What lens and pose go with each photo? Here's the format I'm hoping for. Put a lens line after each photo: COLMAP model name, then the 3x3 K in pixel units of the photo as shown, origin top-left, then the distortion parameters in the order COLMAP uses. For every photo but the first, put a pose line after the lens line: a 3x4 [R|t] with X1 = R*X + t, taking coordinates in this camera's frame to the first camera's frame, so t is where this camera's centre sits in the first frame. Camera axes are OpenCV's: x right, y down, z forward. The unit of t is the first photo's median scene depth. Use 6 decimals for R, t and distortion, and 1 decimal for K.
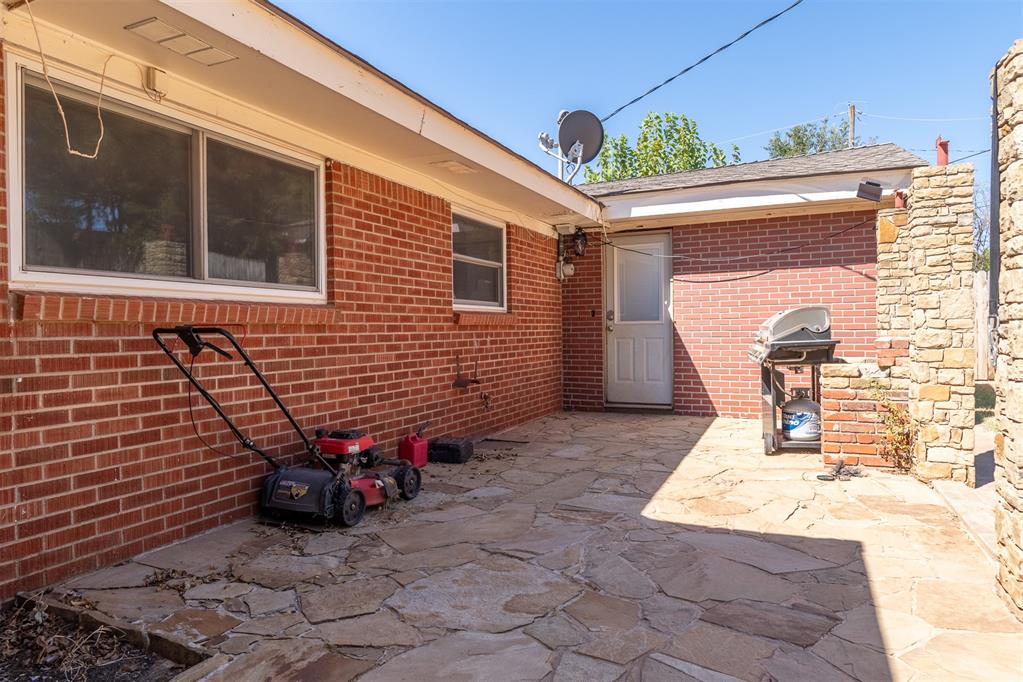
lens RADIAL K [[636.8, 0, 516.7], [0, 636.8, 339.9], [0, 0, 1]] dist [0.001052, -0.003190]
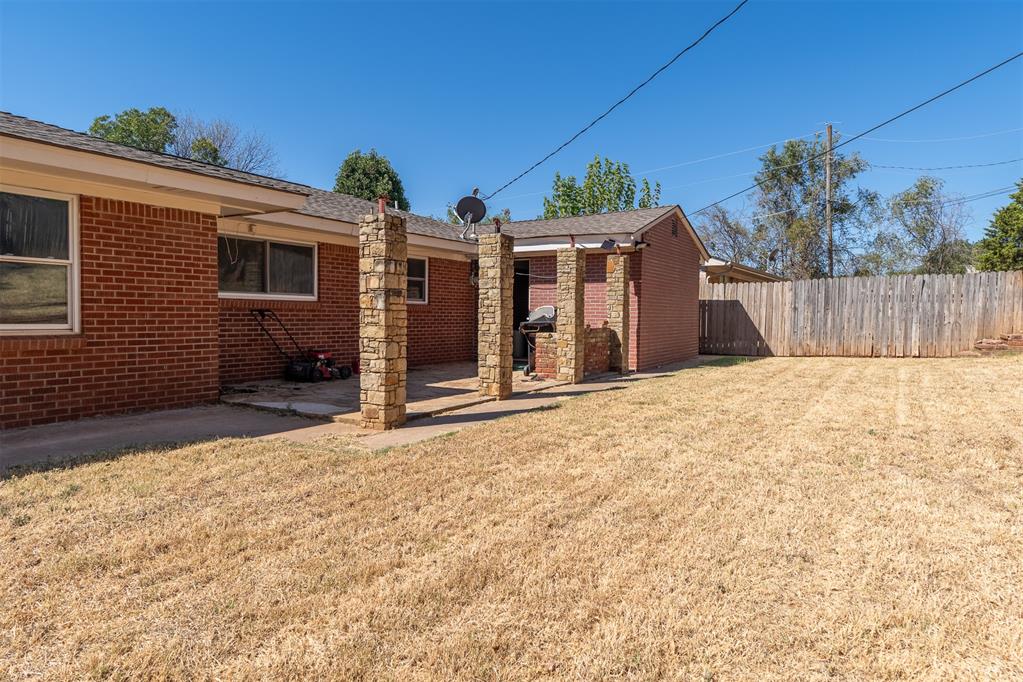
lens RADIAL K [[636.8, 0, 514.4], [0, 636.8, 337.6], [0, 0, 1]] dist [0.001052, -0.003190]
pose [[0.991305, 0.027882, -0.128595, 0.727656], [-0.025251, 0.999438, 0.022048, 0.011081], [0.129137, -0.018610, 0.991452, -1.258808]]
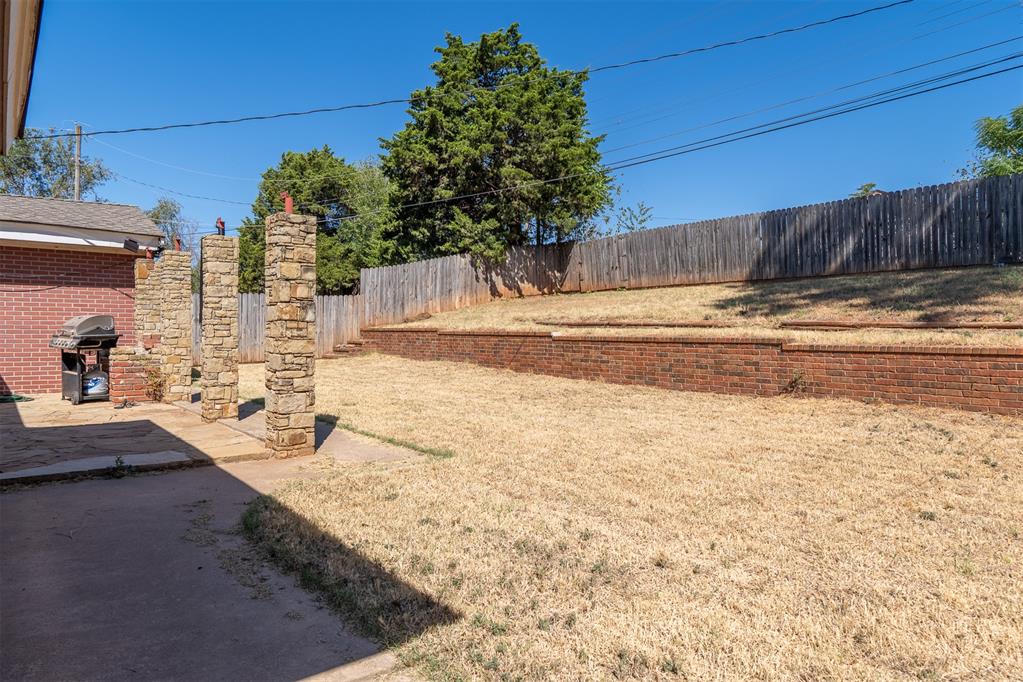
lens RADIAL K [[636.8, 0, 514.6], [0, 636.8, 339.4], [0, 0, 1]] dist [0.001052, -0.003190]
pose [[0.445416, 0.006605, 0.895299, -0.654275], [0.001612, 0.999965, -0.008179, 0.033534], [-0.895322, 0.005087, 0.445390, -0.850152]]
